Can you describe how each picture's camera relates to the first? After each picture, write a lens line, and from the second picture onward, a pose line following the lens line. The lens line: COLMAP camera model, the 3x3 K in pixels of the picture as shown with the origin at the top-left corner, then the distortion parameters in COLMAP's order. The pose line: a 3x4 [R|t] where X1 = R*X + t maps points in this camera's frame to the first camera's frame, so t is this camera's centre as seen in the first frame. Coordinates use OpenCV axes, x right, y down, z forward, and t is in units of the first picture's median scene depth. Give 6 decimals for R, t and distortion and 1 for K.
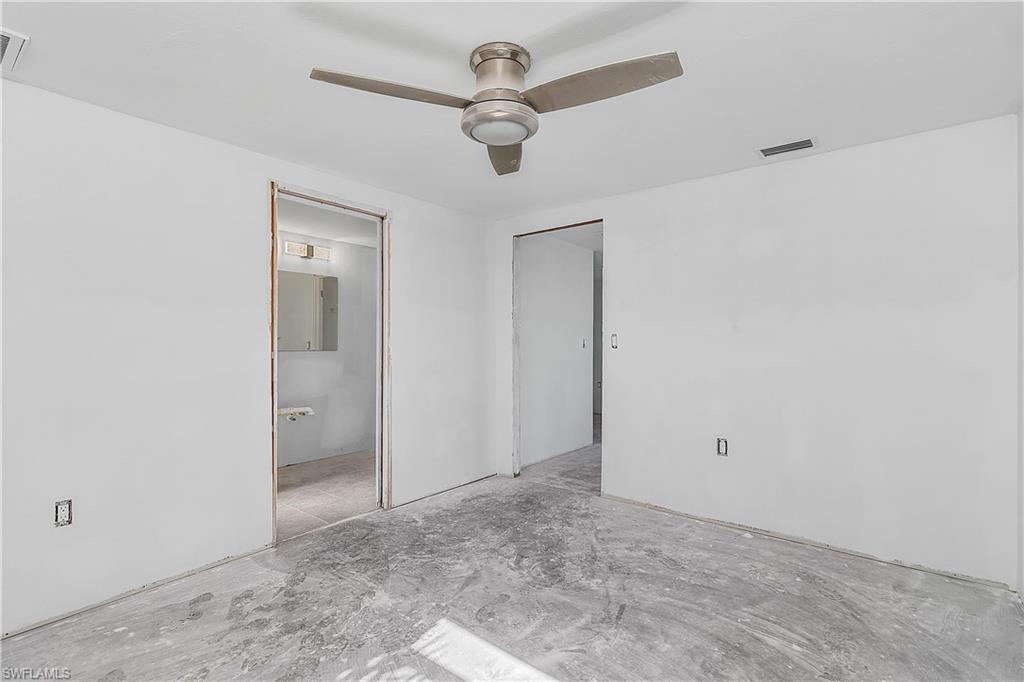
lens RADIAL K [[475.0, 0, 511.9], [0, 475.0, 343.1], [0, 0, 1]] dist [0.002944, -0.000661]
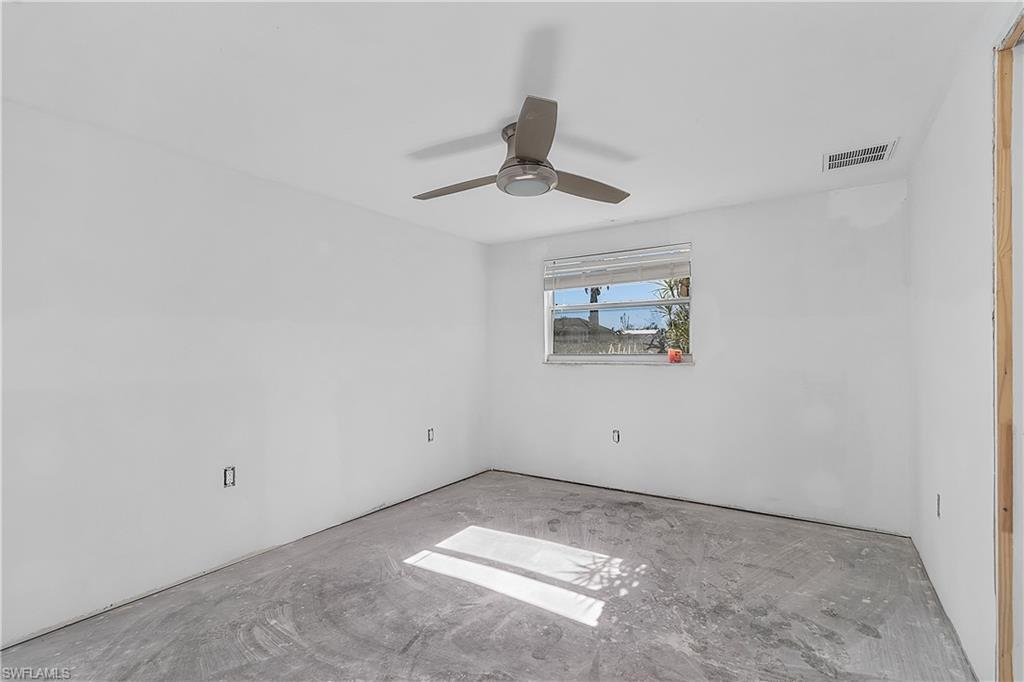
lens RADIAL K [[475.0, 0, 511.7], [0, 475.0, 343.8], [0, 0, 1]] dist [0.002944, -0.000661]
pose [[-0.995692, 0.012405, -0.091888, 0.112826], [0.013009, 0.999898, -0.005976, -0.015036], [0.091804, -0.007146, -0.995751, 2.014108]]
